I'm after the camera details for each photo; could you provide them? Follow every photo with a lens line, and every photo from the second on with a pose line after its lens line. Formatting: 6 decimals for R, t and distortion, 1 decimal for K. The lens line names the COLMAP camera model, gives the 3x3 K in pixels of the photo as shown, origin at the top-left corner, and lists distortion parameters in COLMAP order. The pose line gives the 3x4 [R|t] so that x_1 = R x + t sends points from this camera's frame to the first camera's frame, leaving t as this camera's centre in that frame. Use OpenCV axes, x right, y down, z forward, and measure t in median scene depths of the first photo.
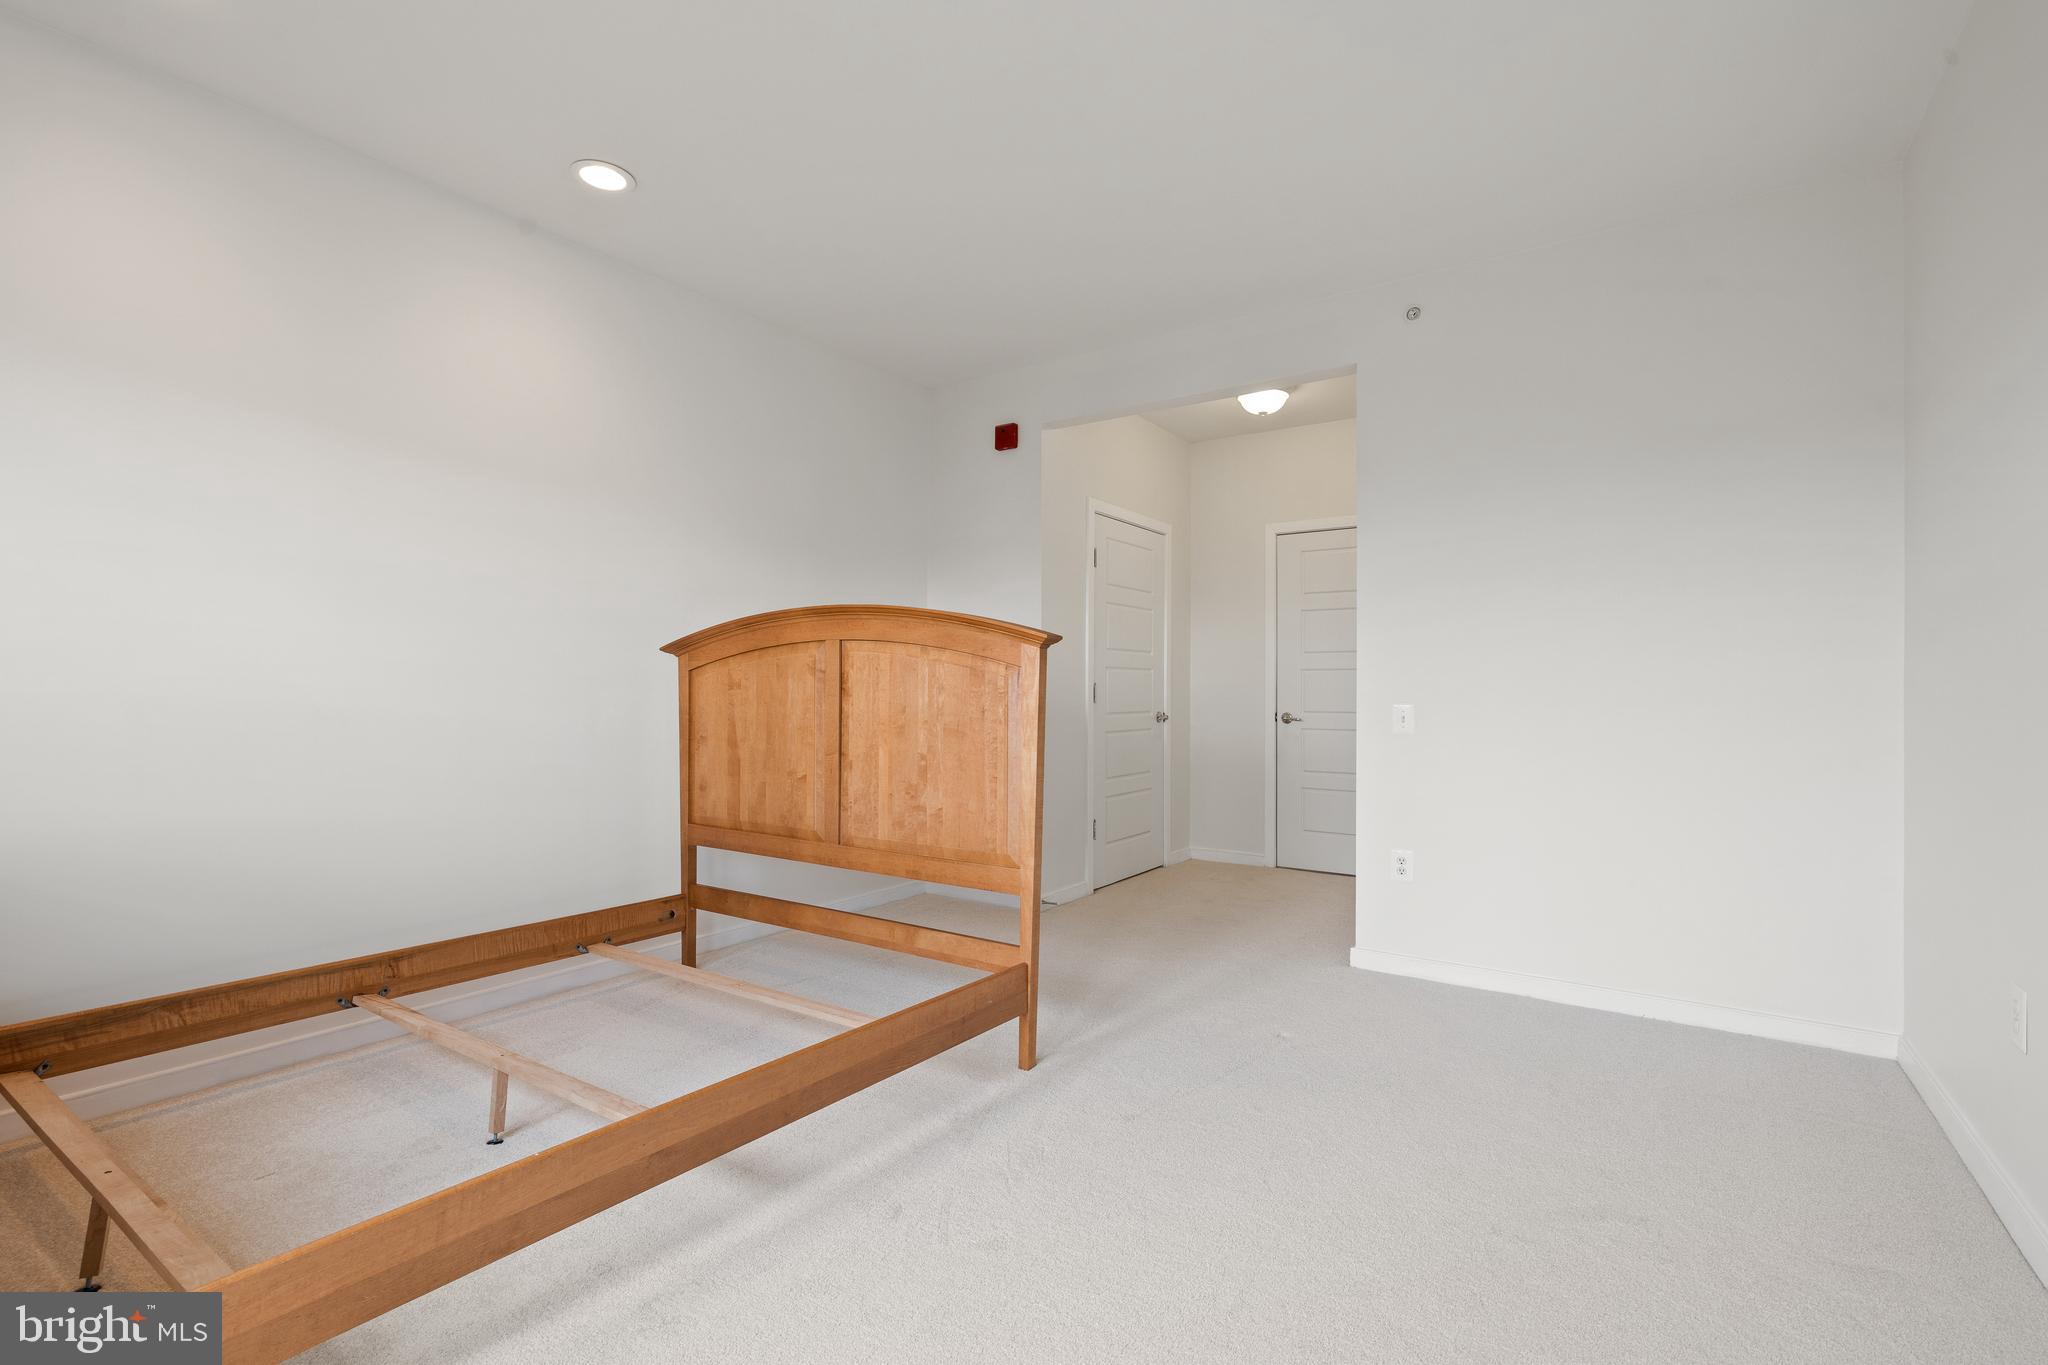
lens RADIAL K [[925.8, 0, 1024.1], [0, 925.8, 690.0], [0, 0, 1]] dist [-0.005848, 0.002300]
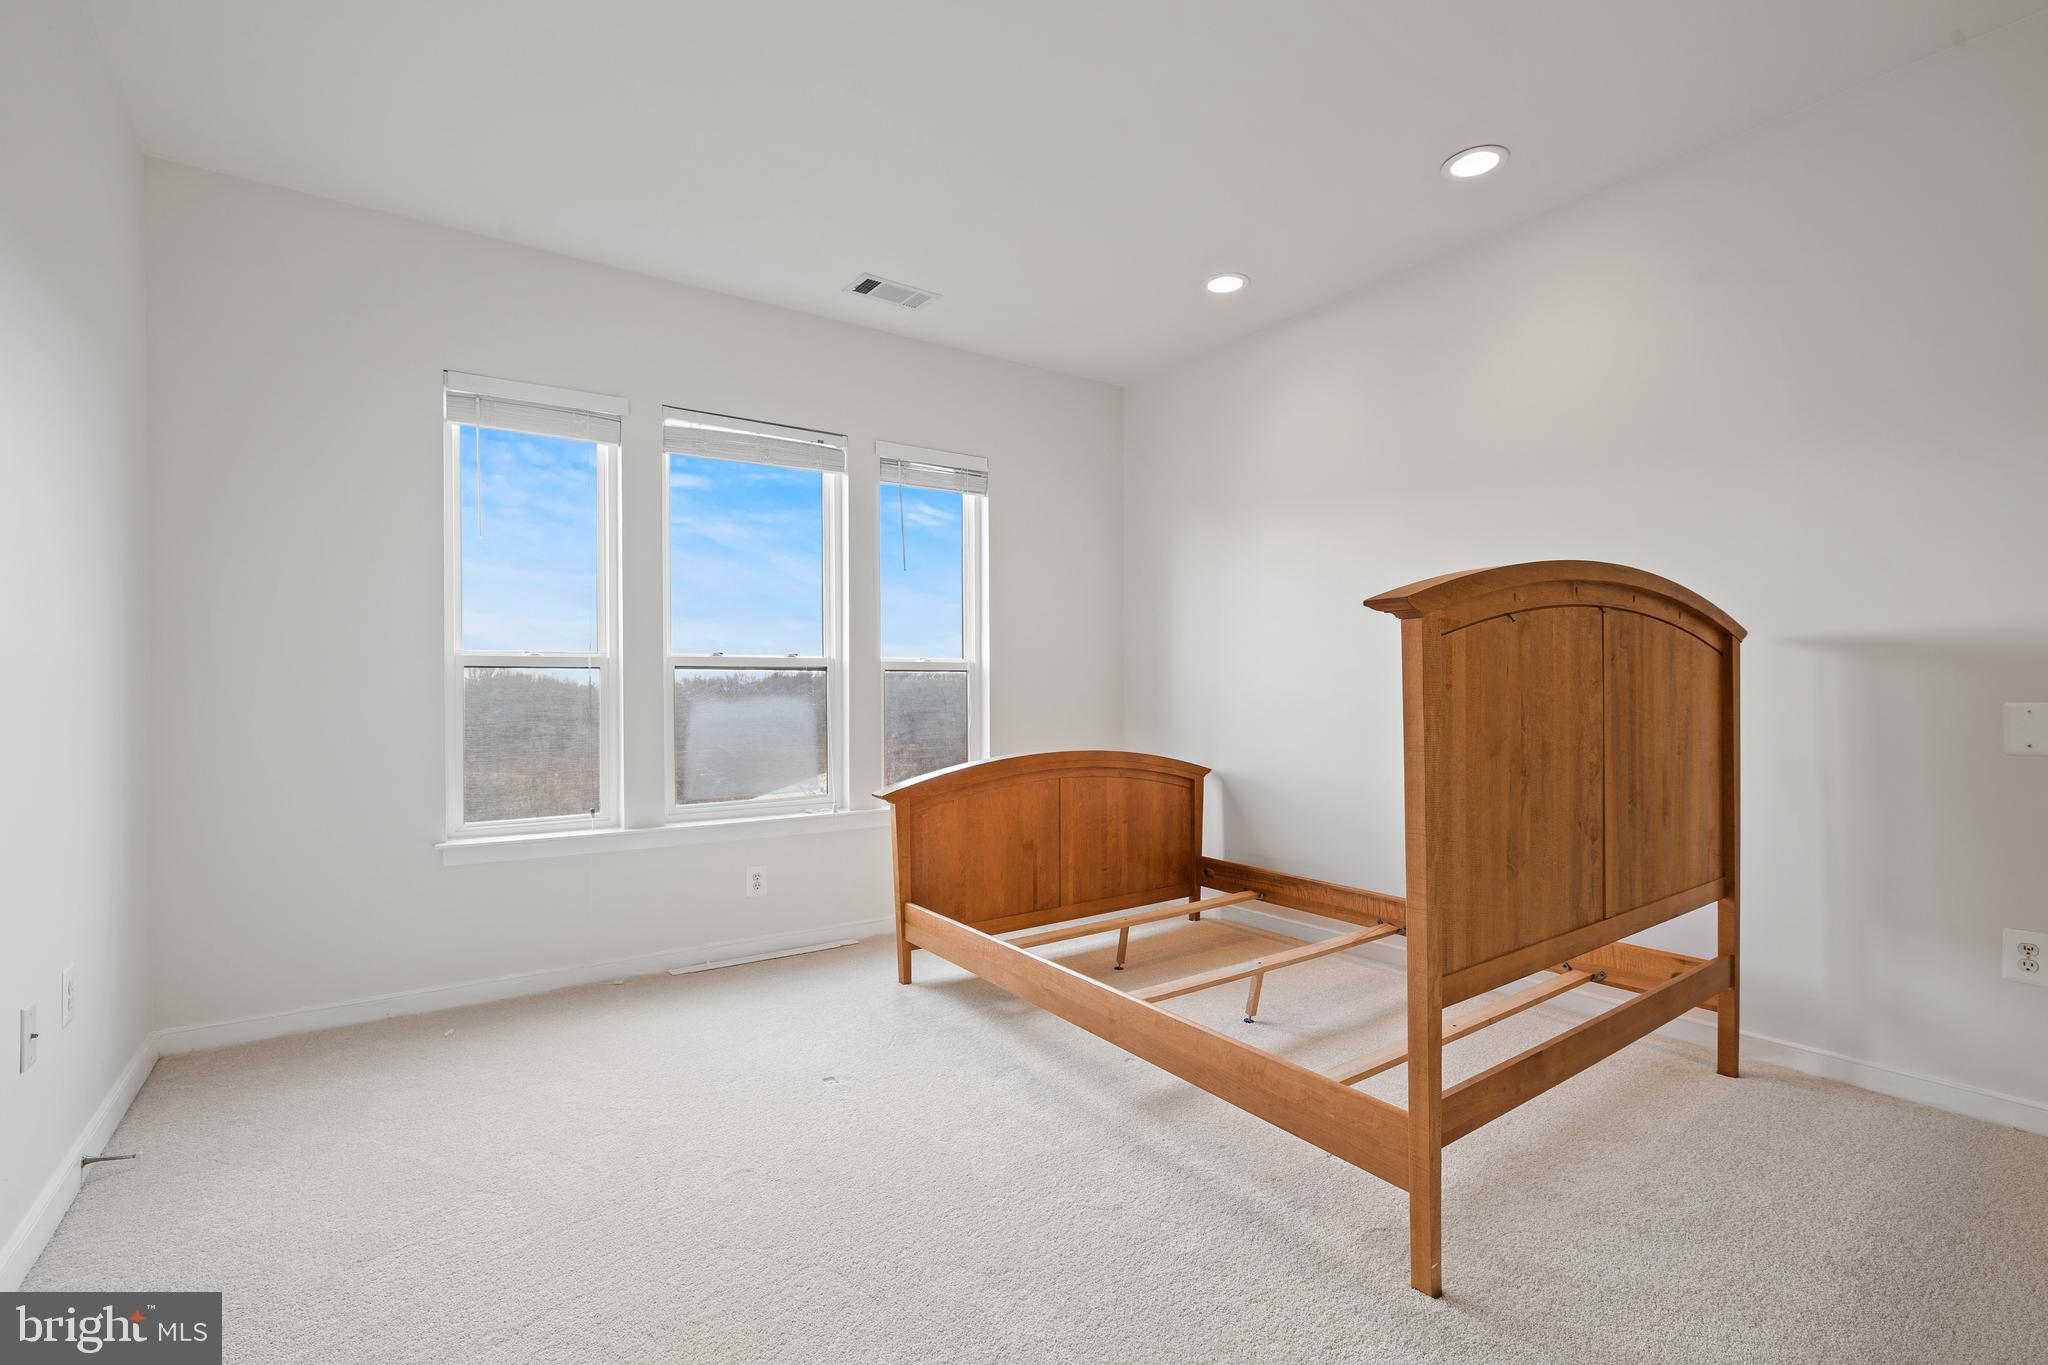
lens RADIAL K [[925.8, 0, 1023.3], [0, 925.8, 681.6], [0, 0, 1]] dist [-0.005848, 0.002300]
pose [[-0.349155, -0.010195, -0.937009, 0.835297], [0.002710, 0.999926, -0.011889, -0.000741], [0.937061, -0.006691, -0.349102, 1.159847]]
